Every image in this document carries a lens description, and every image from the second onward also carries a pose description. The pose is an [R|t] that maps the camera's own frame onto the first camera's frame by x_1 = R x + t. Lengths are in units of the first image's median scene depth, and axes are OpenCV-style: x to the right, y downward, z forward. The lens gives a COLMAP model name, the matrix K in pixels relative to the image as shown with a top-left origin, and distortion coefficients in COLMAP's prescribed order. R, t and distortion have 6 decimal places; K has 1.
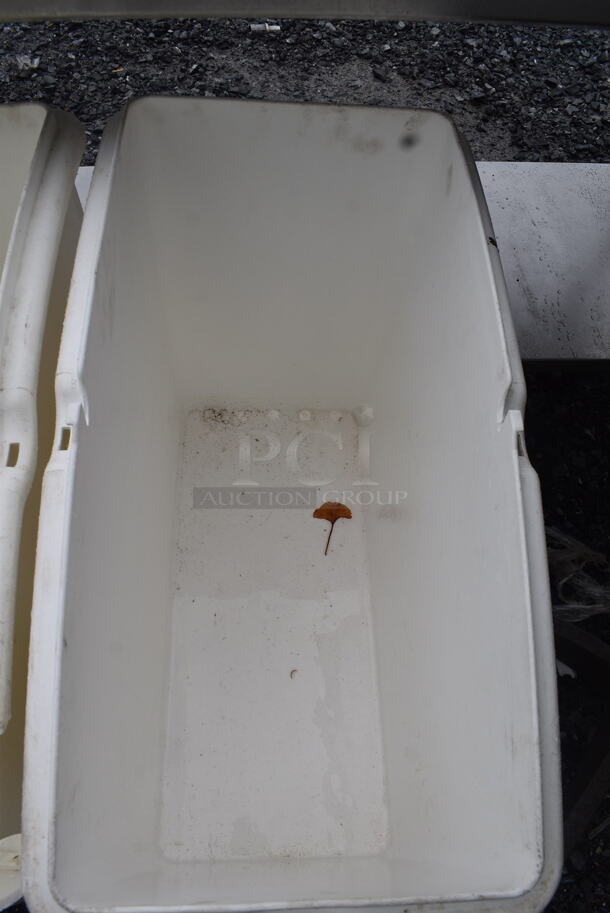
lens RADIAL K [[683.5, 0, 305.2], [0, 683.5, 447.2], [0, 0, 1]] dist [-0.089801, 0.006835]
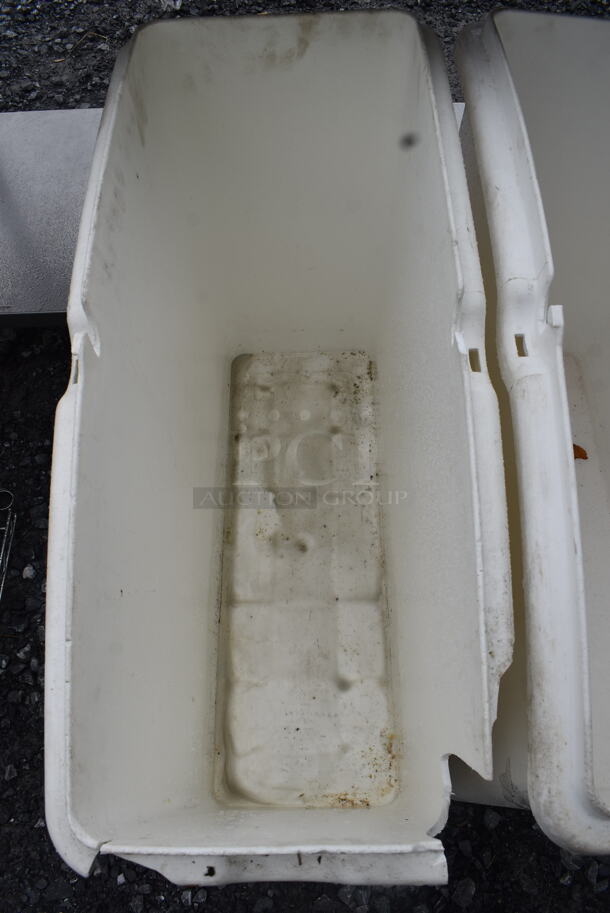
lens RADIAL K [[683.5, 0, 305.2], [0, 683.5, 447.2], [0, 0, 1]] dist [-0.089801, 0.006835]
pose [[0.999722, 0.004549, -0.023141, -0.196035], [-0.003598, 0.999154, 0.040974, 0.029029], [0.023307, -0.040879, 0.998892, 0.004377]]
